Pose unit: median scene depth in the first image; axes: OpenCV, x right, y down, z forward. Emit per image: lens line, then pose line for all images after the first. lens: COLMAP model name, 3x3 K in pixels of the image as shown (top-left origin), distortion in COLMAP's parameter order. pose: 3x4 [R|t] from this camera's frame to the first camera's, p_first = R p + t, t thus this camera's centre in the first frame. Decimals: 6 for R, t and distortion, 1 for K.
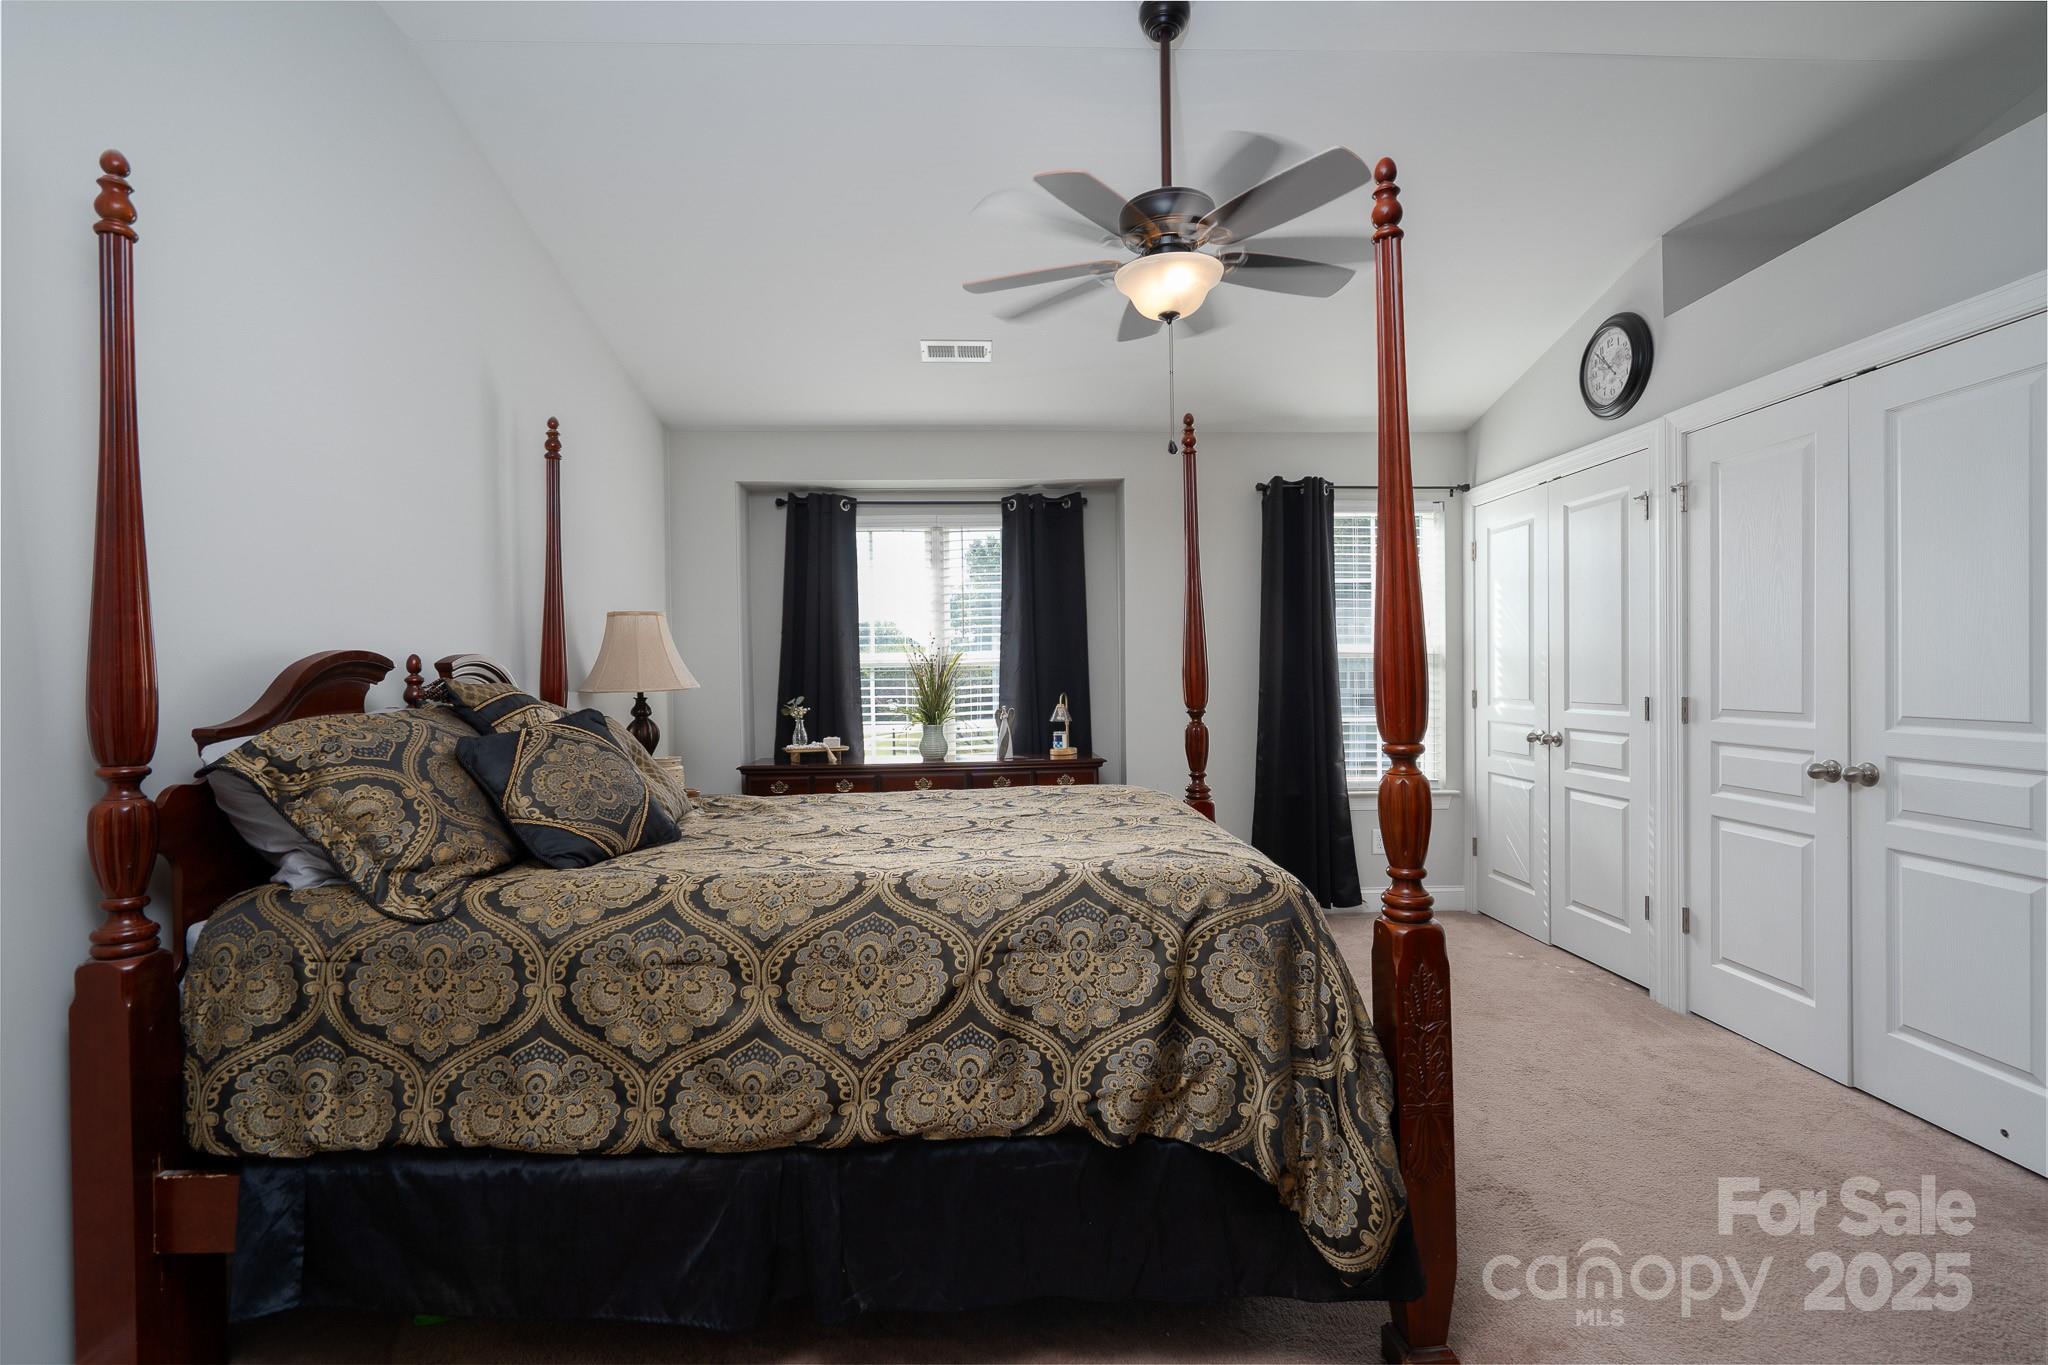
lens RADIAL K [[944.6, 0, 1016.2], [0, 944.6, 669.5], [0, 0, 1]] dist [-0.007256, 0.005125]
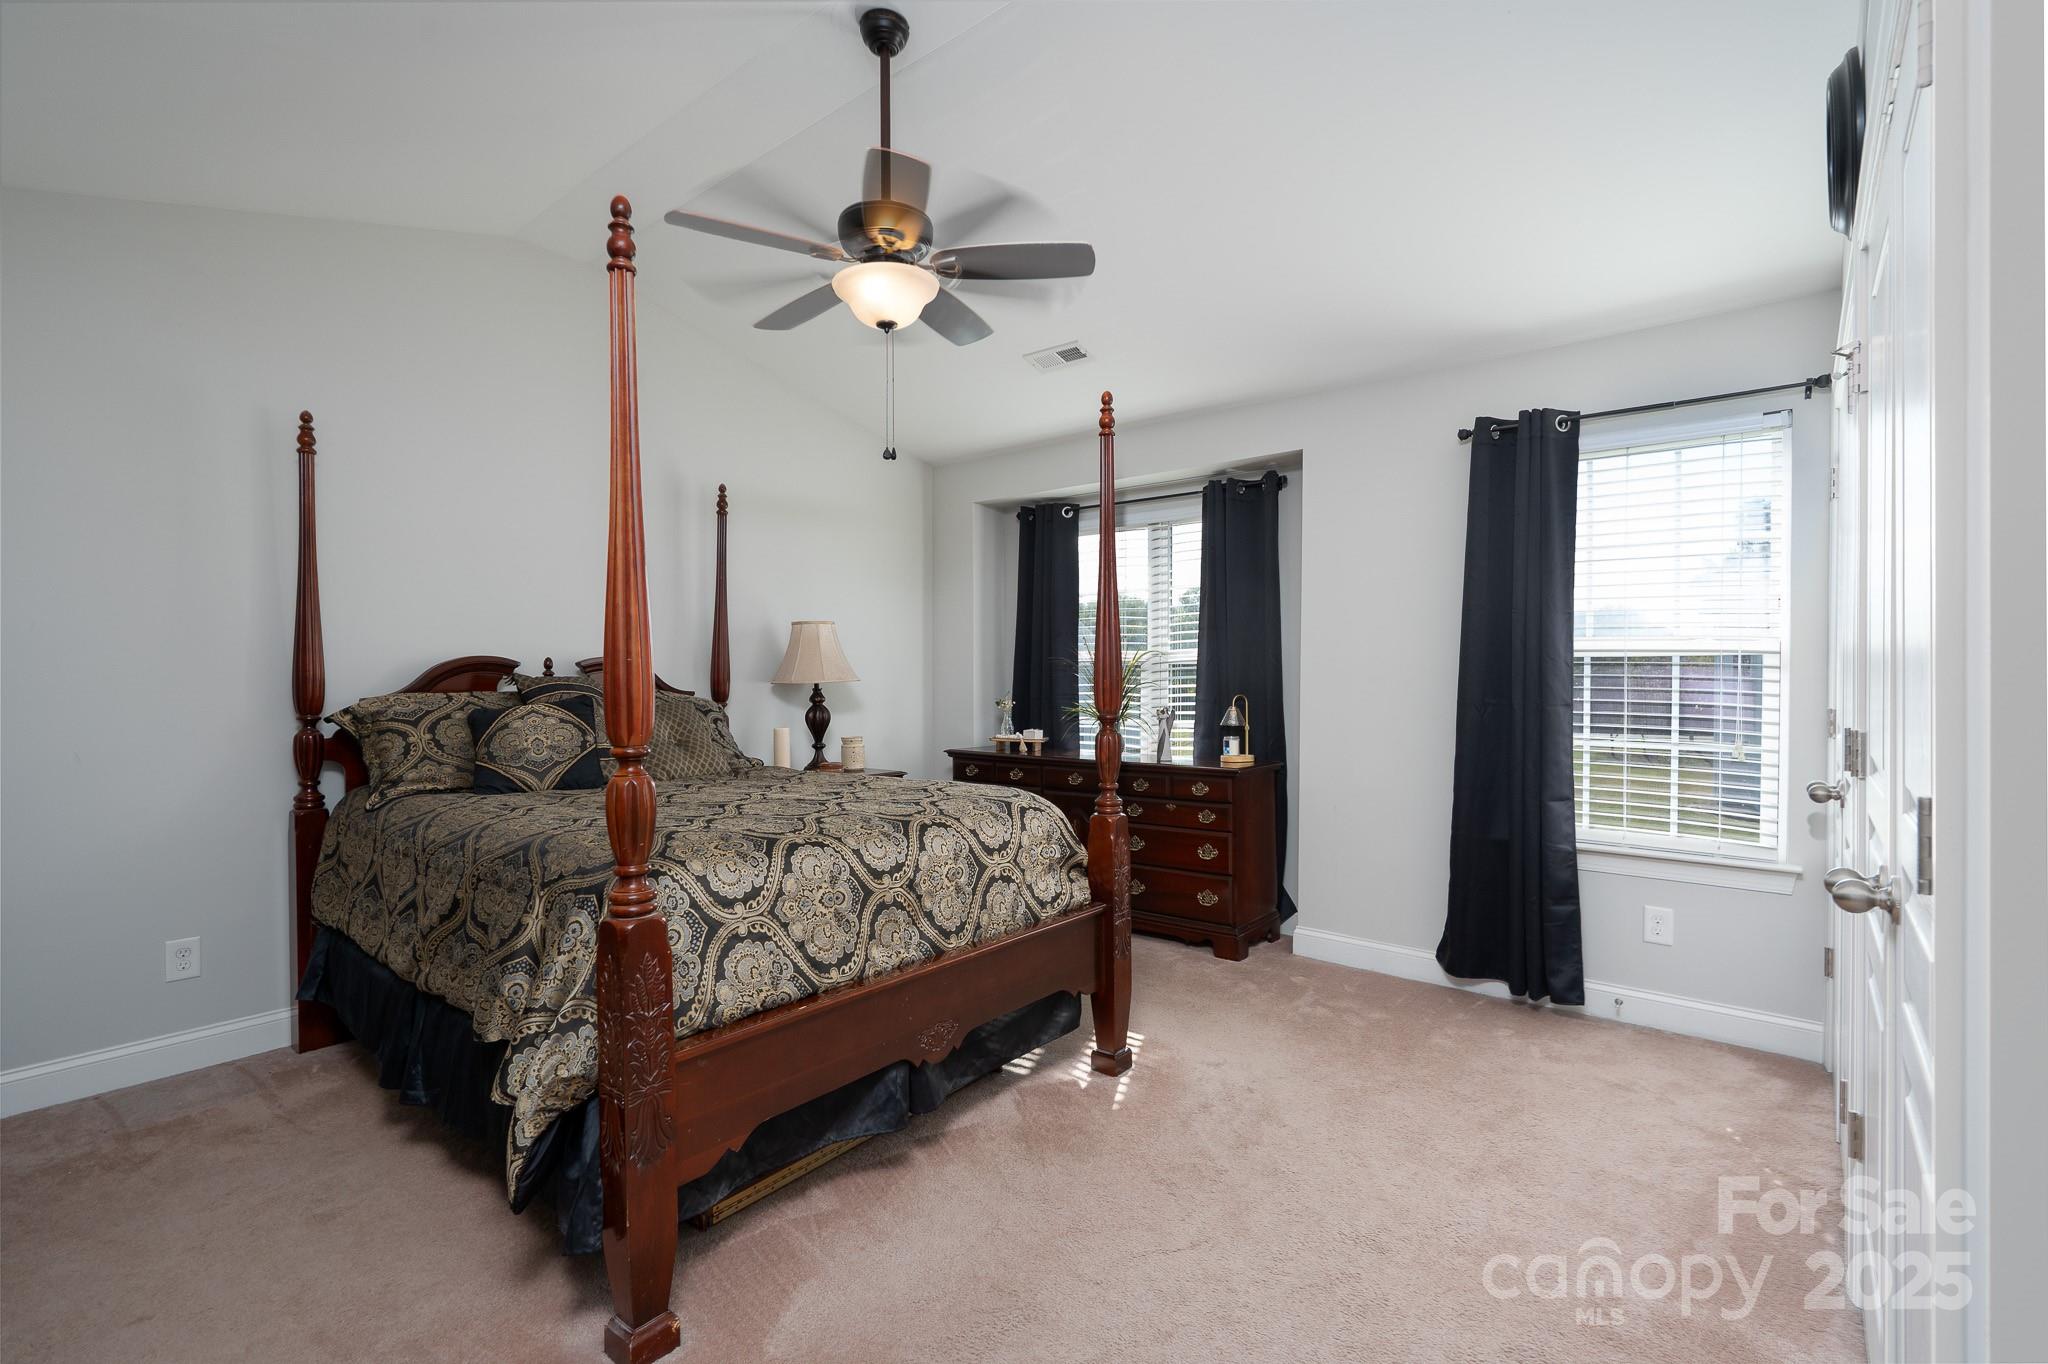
lens RADIAL K [[944.6, 0, 1023.7], [0, 944.6, 677.5], [0, 0, 1]] dist [-0.007256, 0.005125]
pose [[0.730894, 0.016576, -0.682289, 0.540770], [-0.004785, 0.999805, 0.019164, -0.008546], [0.682474, -0.010742, 0.730831, 0.198973]]
